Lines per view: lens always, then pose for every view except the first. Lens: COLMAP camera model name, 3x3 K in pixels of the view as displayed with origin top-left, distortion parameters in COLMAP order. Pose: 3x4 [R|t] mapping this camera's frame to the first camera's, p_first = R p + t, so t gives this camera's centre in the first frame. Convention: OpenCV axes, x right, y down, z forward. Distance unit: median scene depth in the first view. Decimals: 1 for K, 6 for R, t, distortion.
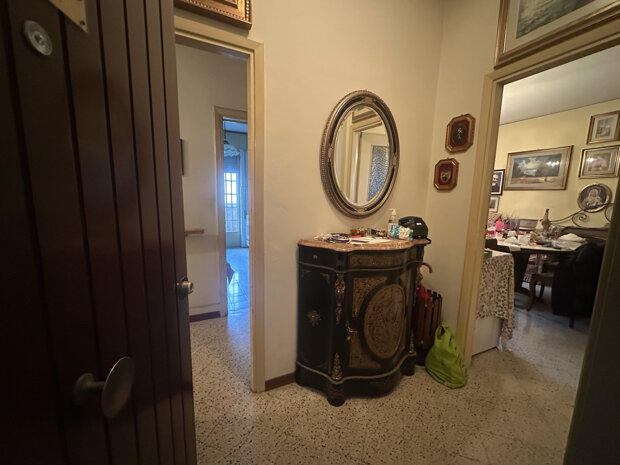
lens RADIAL K [[247.0, 0, 306.7], [0, 247.0, 232.9], [0, 0, 1]] dist [0.008967, -0.000064]
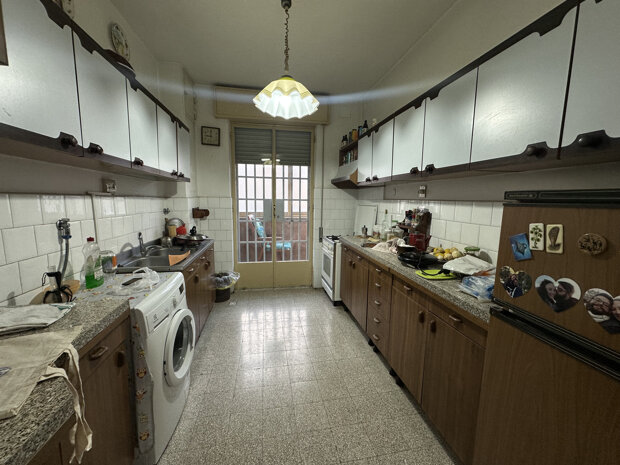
lens RADIAL K [[247.0, 0, 306.7], [0, 247.0, 232.9], [0, 0, 1]] dist [0.008967, -0.000064]
pose [[0.963558, 0.029624, -0.265854, -0.126851], [-0.031849, 0.999484, -0.004059, -0.075441], [0.265597, 0.012379, 0.964005, 0.432590]]
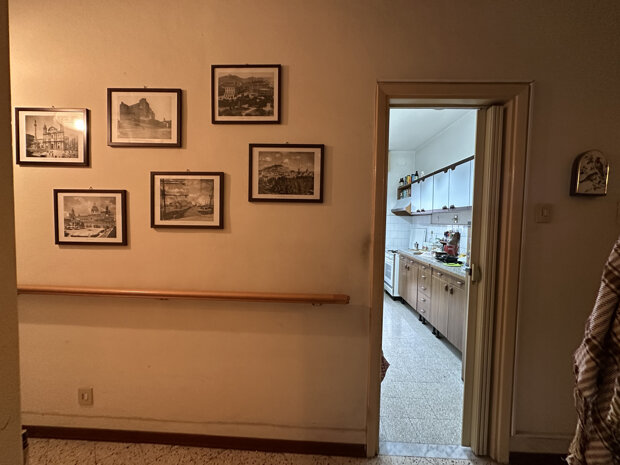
lens RADIAL K [[247.0, 0, 306.7], [0, 247.0, 232.9], [0, 0, 1]] dist [0.008967, -0.000064]
pose [[0.884392, 0.016975, -0.466436, -0.096798], [-0.065498, 0.993964, -0.088014, -0.040367], [0.462127, 0.108390, 0.880165, 0.179817]]
